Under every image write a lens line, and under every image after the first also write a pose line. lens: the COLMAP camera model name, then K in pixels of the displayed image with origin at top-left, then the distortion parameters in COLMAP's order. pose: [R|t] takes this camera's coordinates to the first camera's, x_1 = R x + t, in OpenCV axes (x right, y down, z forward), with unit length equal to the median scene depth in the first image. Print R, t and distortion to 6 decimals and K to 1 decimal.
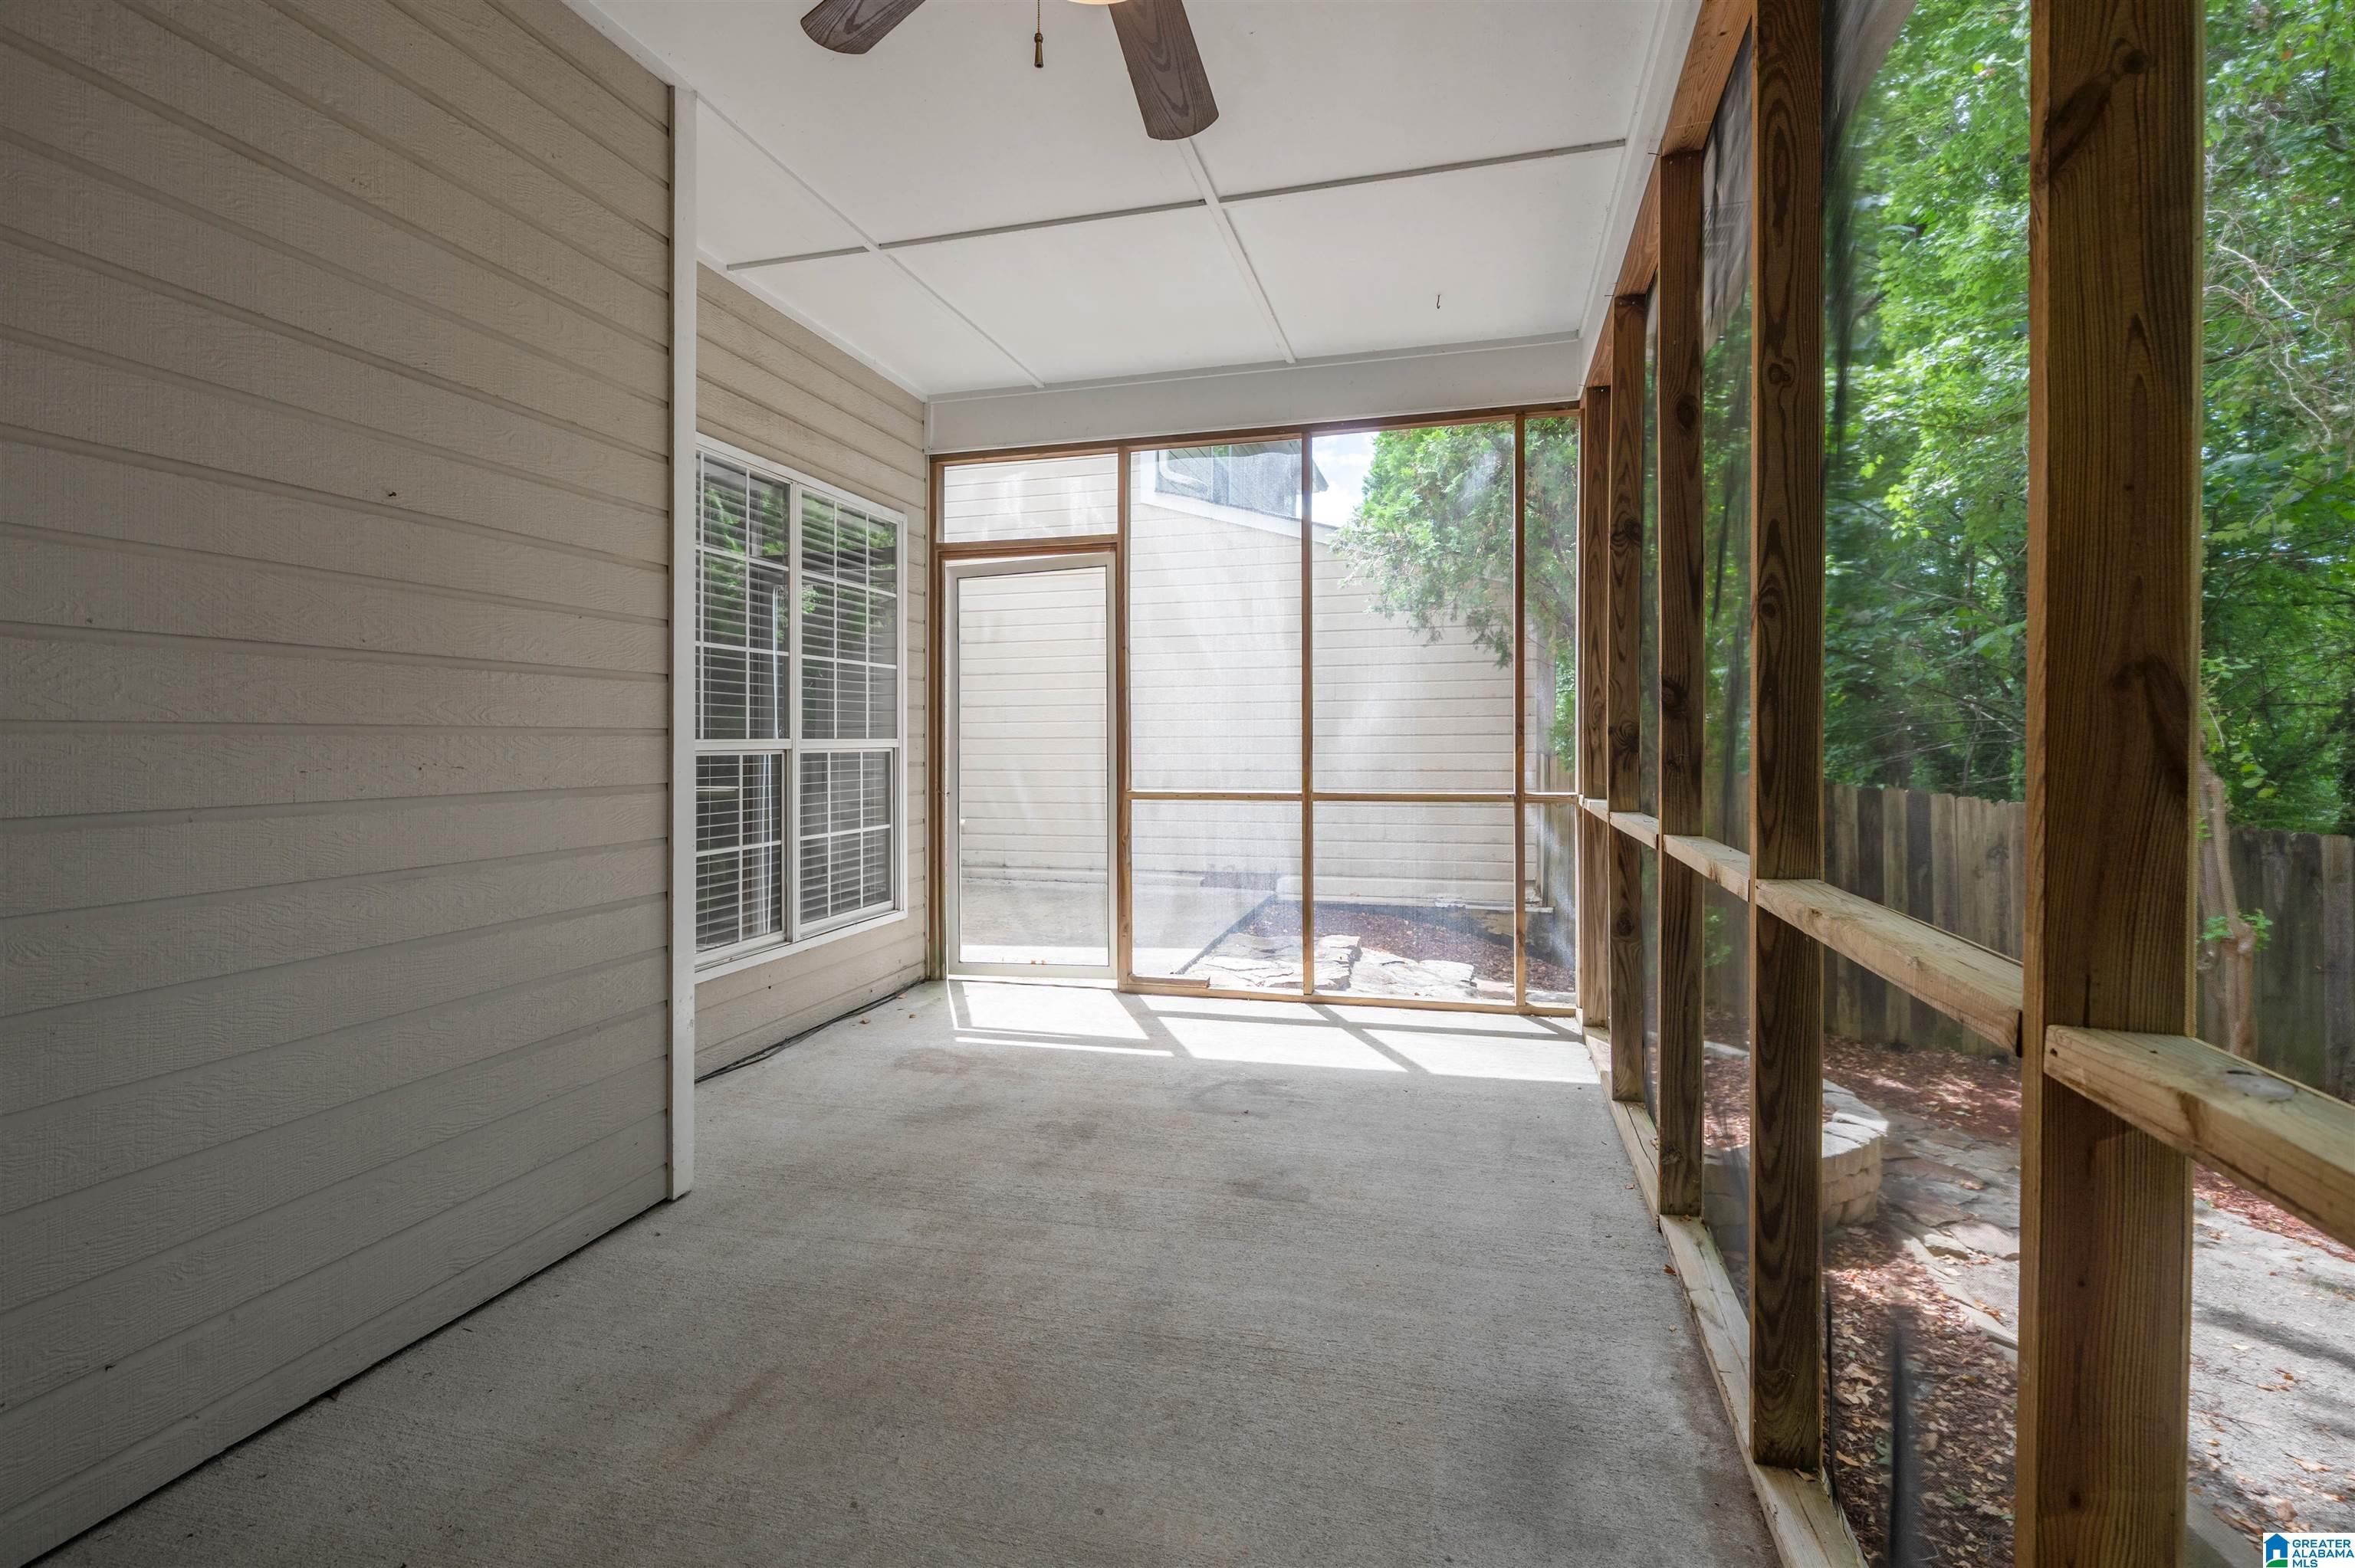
lens RADIAL K [[1050.3, 0, 1183.4], [0, 1050.3, 777.9], [0, 0, 1]] dist [0.003461, -0.000023]
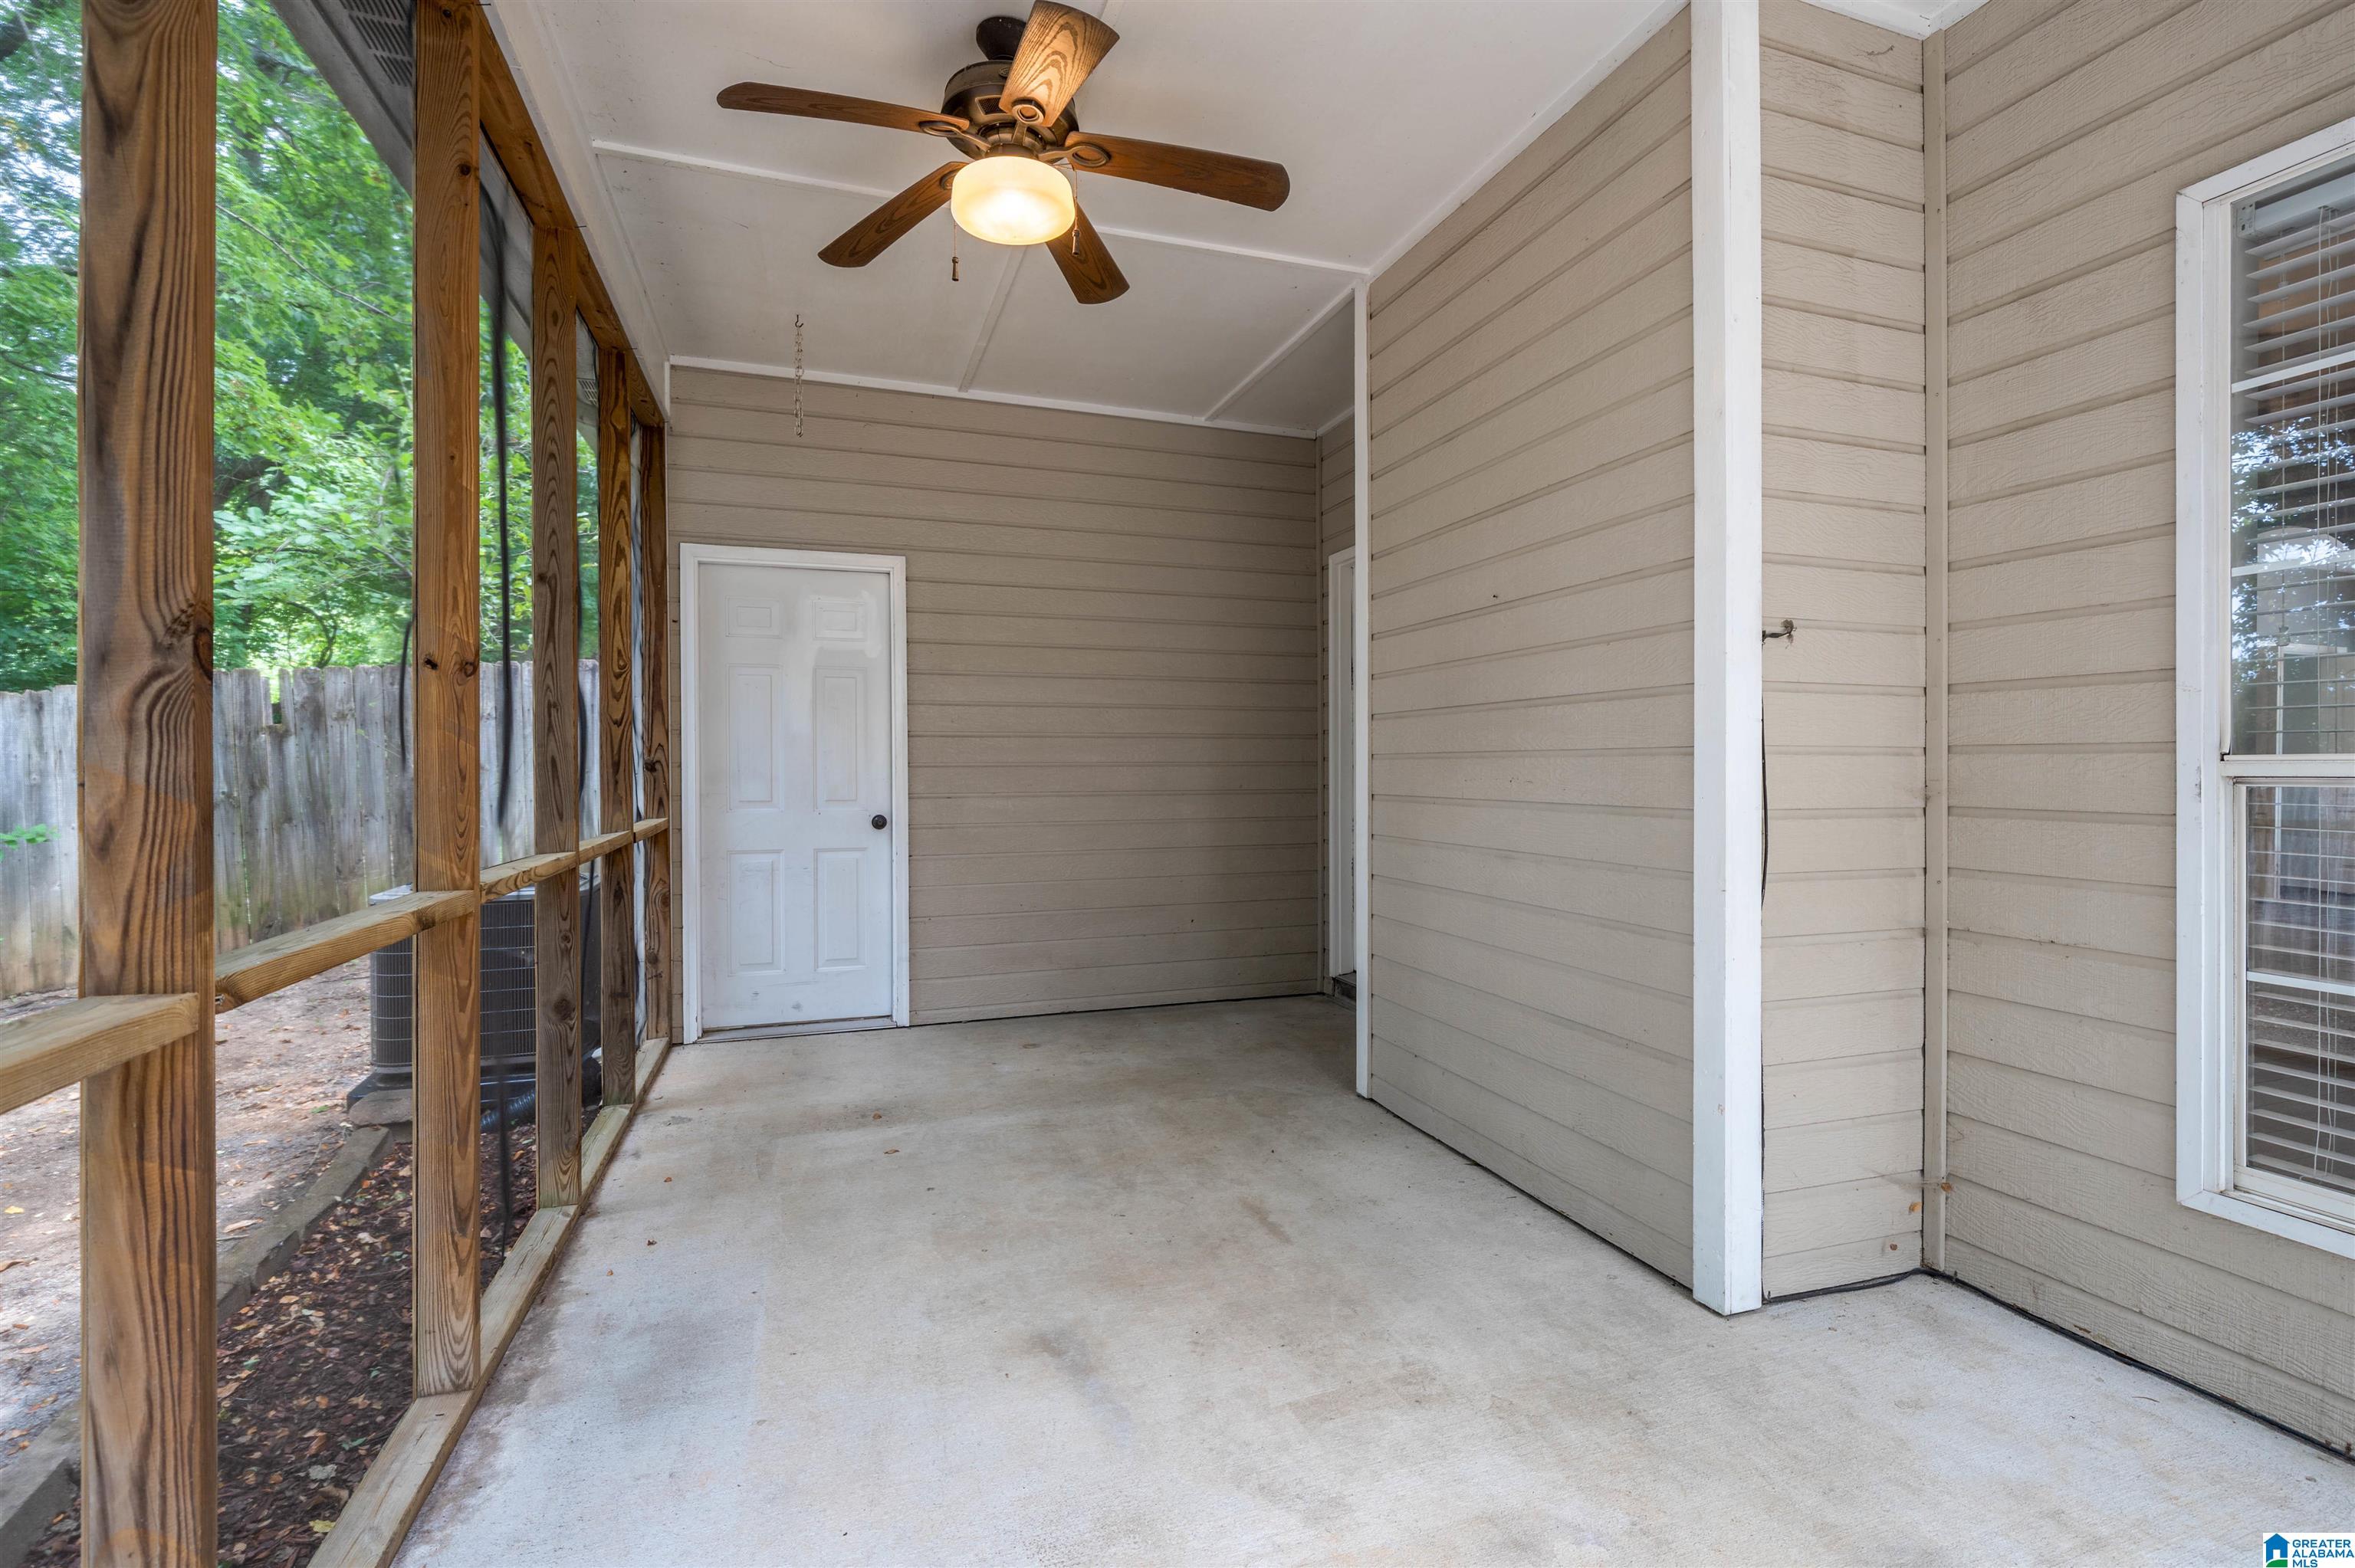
lens RADIAL K [[1050.3, 0, 1179.8], [0, 1050.3, 765.4], [0, 0, 1]] dist [0.003461, -0.000023]
pose [[-0.825074, 0.008261, -0.564965, 0.453606], [-0.010758, 0.999482, 0.030325, -0.069727], [0.564923, 0.031099, -0.824557, 1.955444]]
